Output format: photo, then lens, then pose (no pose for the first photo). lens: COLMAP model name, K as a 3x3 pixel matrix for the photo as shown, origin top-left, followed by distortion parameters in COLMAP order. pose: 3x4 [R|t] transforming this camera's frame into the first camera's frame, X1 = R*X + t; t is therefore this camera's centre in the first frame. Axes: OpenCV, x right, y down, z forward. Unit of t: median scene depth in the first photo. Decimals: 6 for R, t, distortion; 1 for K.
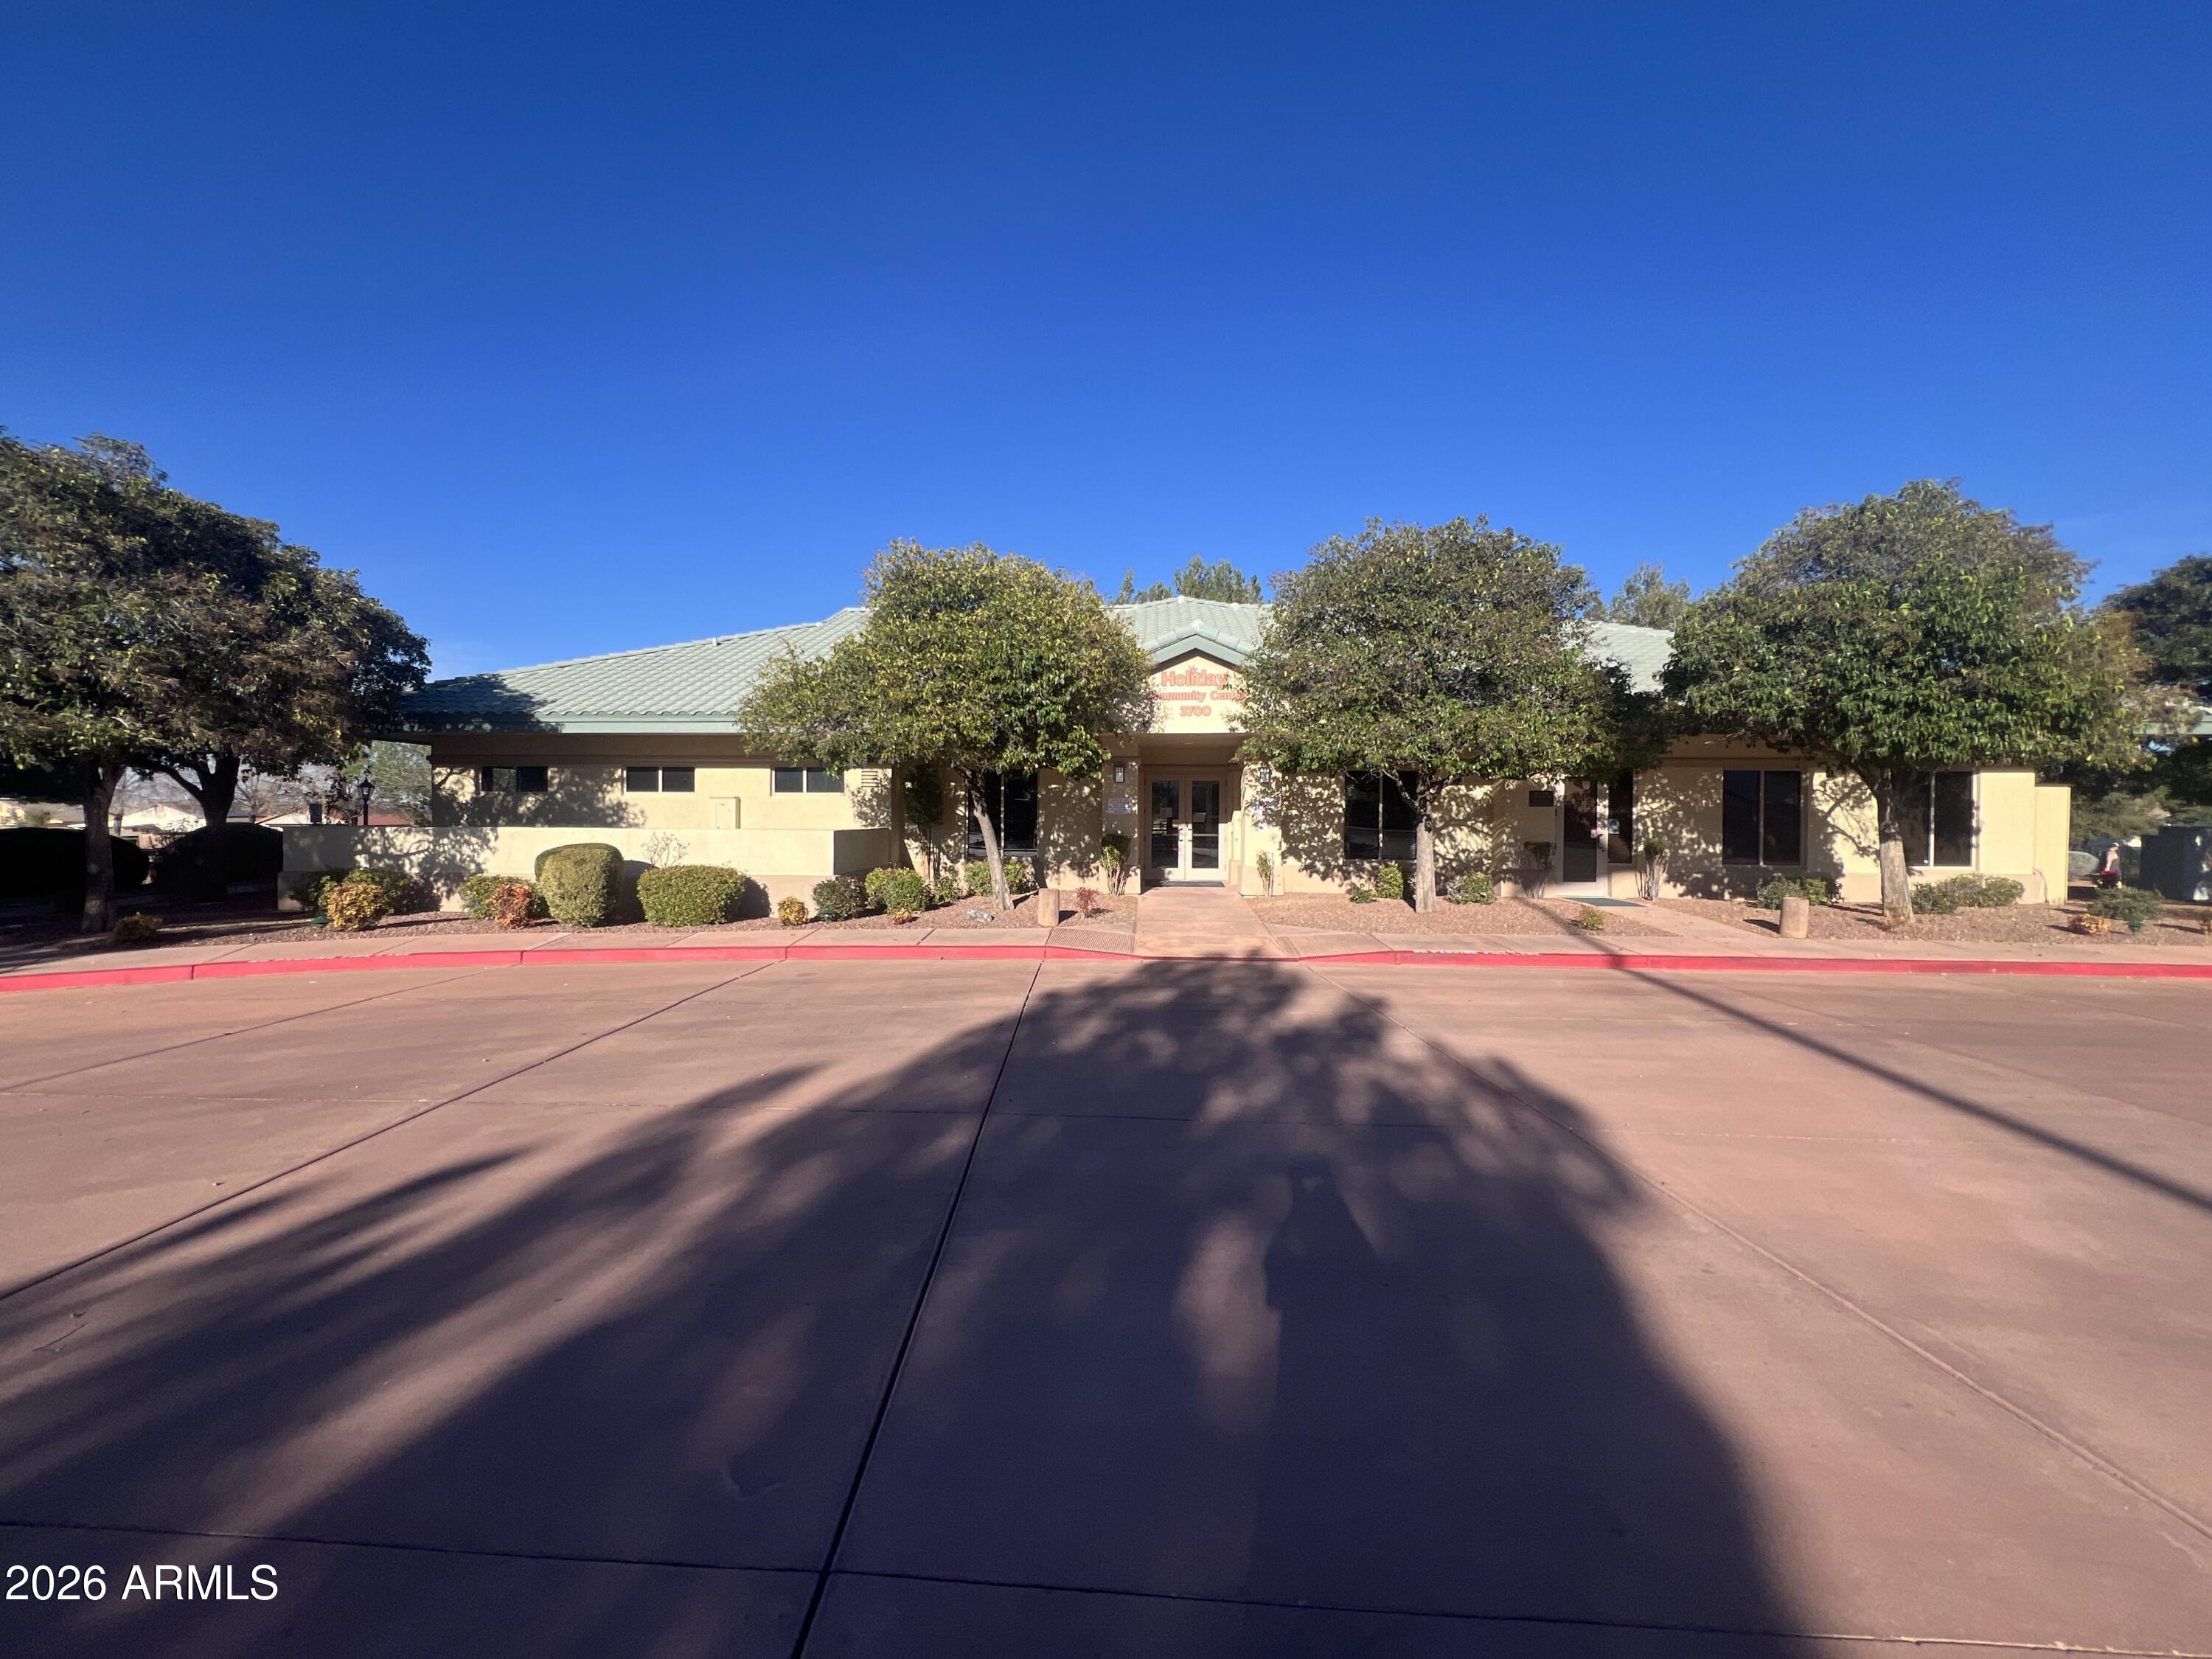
lens RADIAL K [[888.9, 0, 1106.0], [0, 888.9, 829.5], [0, 0, 1]] dist [-0.000013, -0.000003]
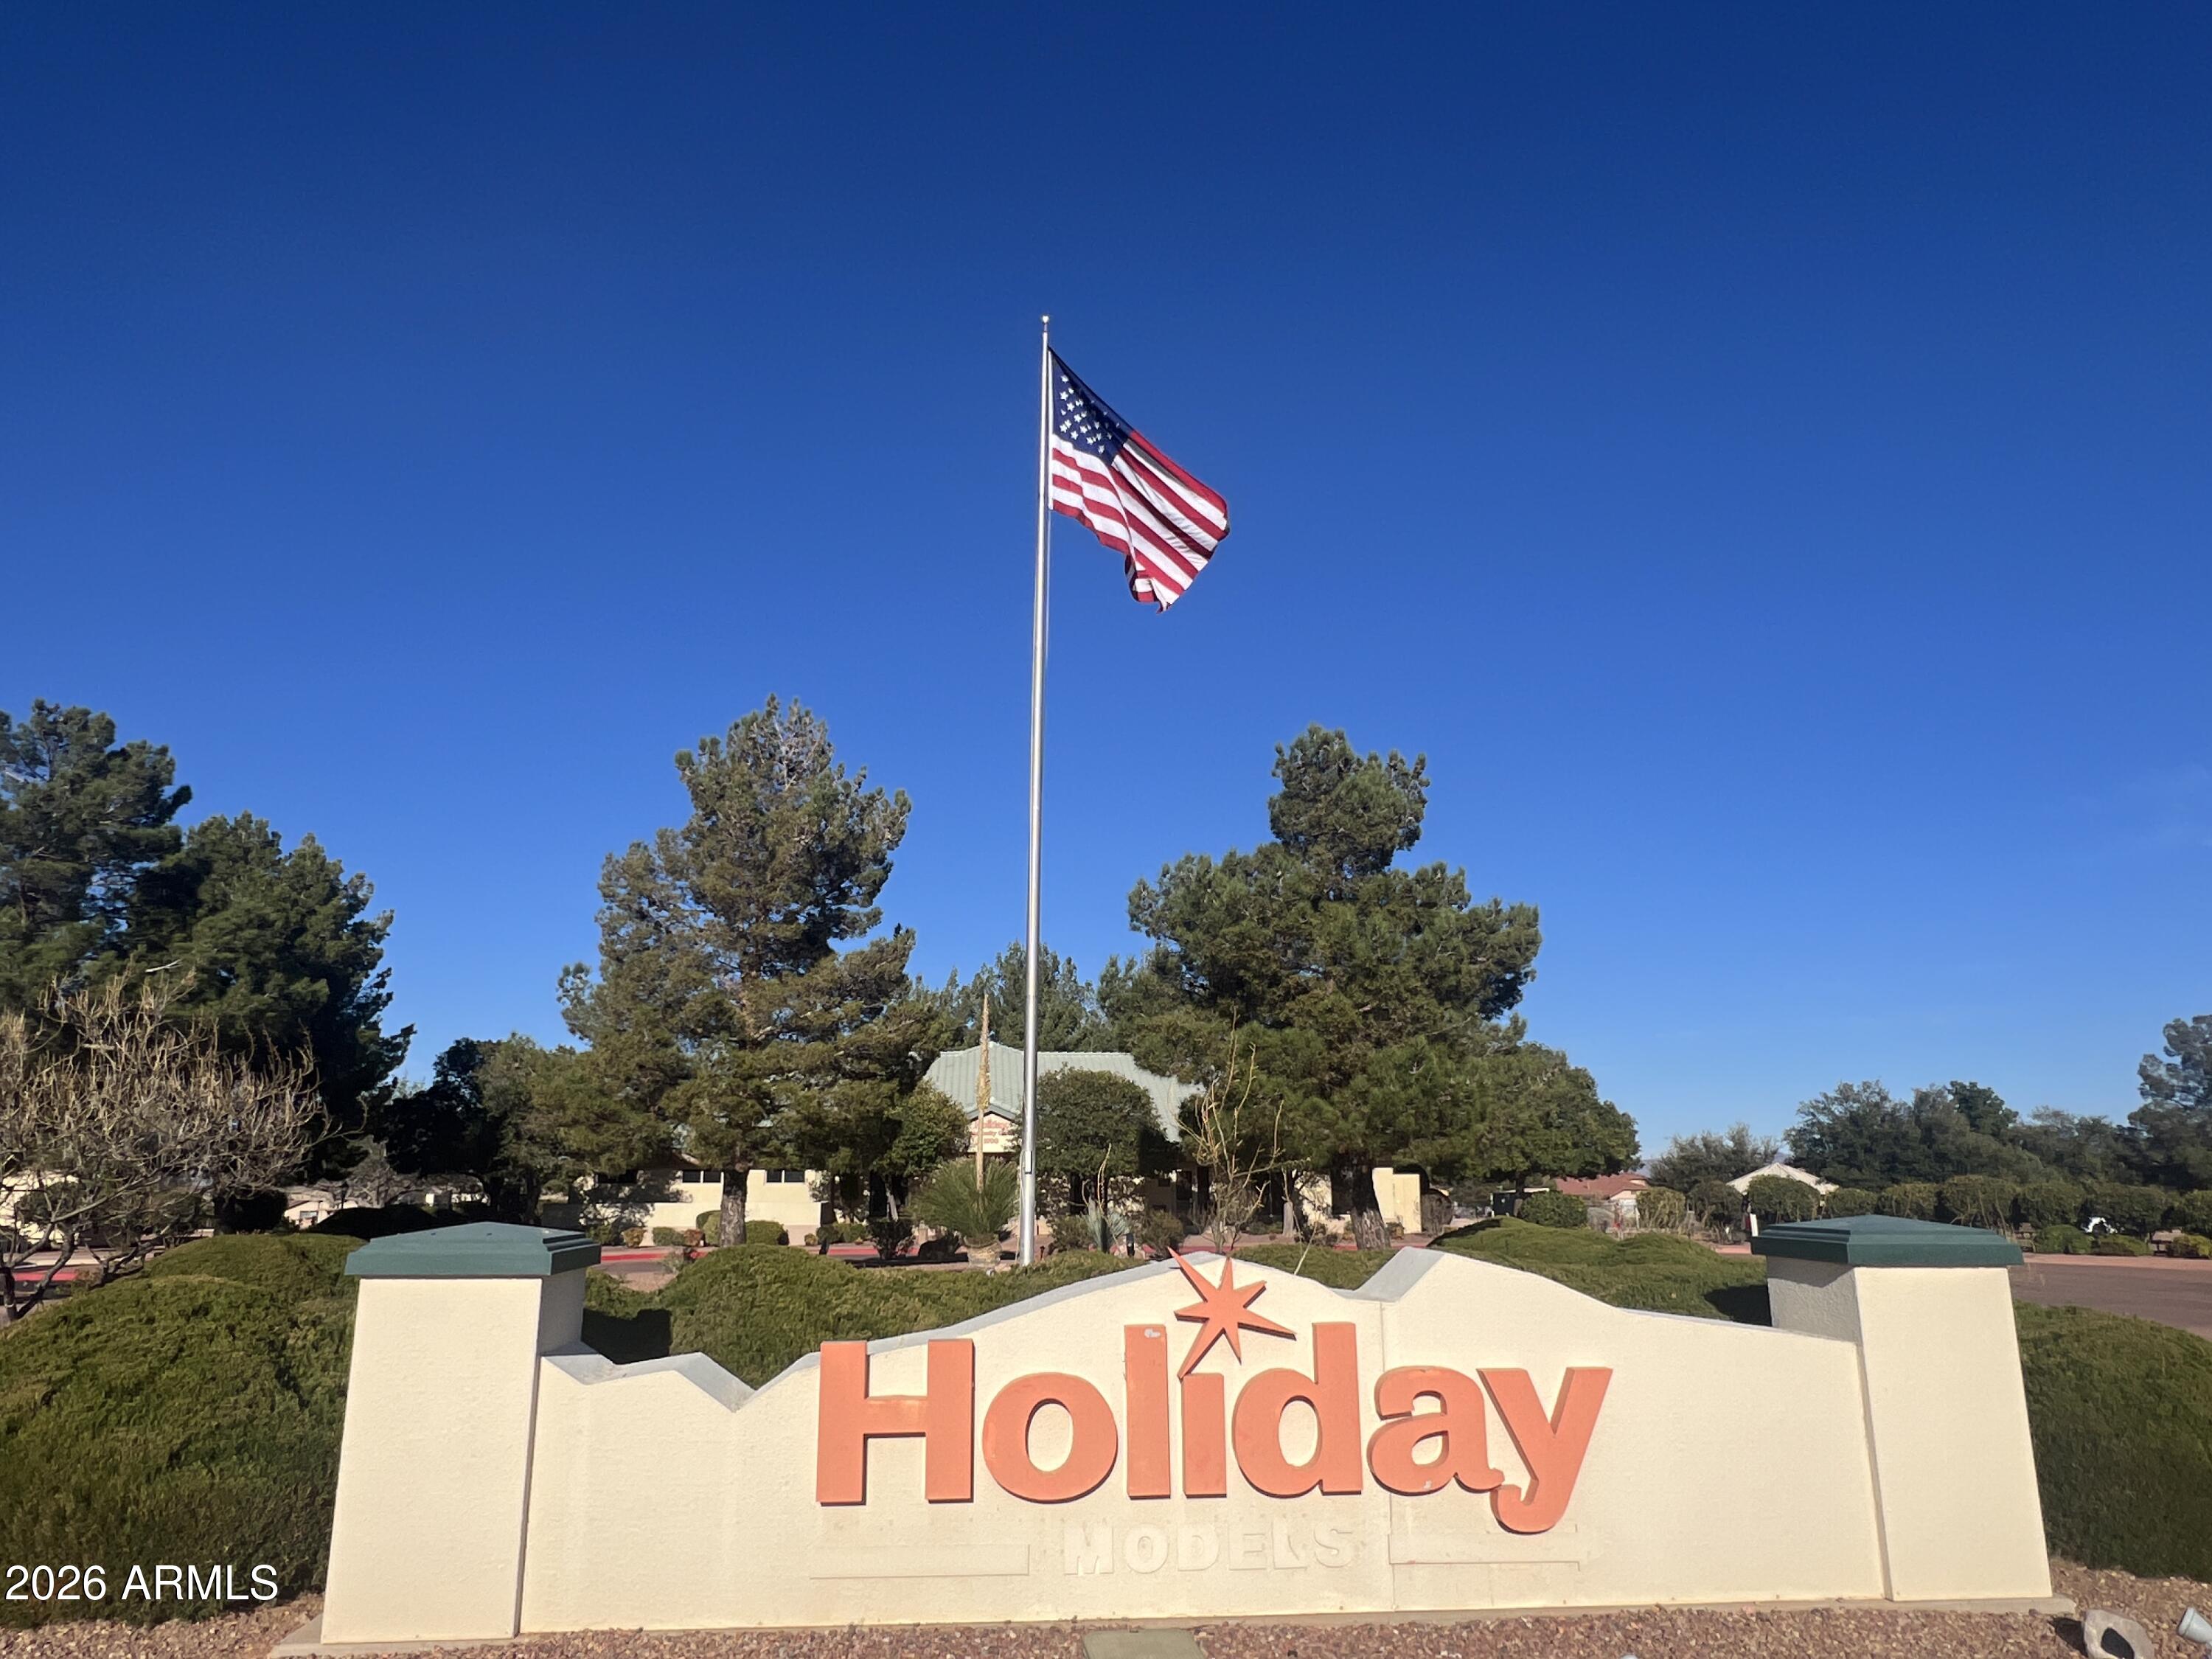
lens RADIAL K [[1497.7, 0, 1106.0], [0, 1497.7, 829.5], [0, 0, 1]] dist [0.001007, 0.000184]
pose [[0.989740, 0.023570, 0.140921, -0.132345], [0.012058, 0.969002, -0.246760, 0.023225], [-0.142369, 0.245927, 0.958776, -2.382752]]
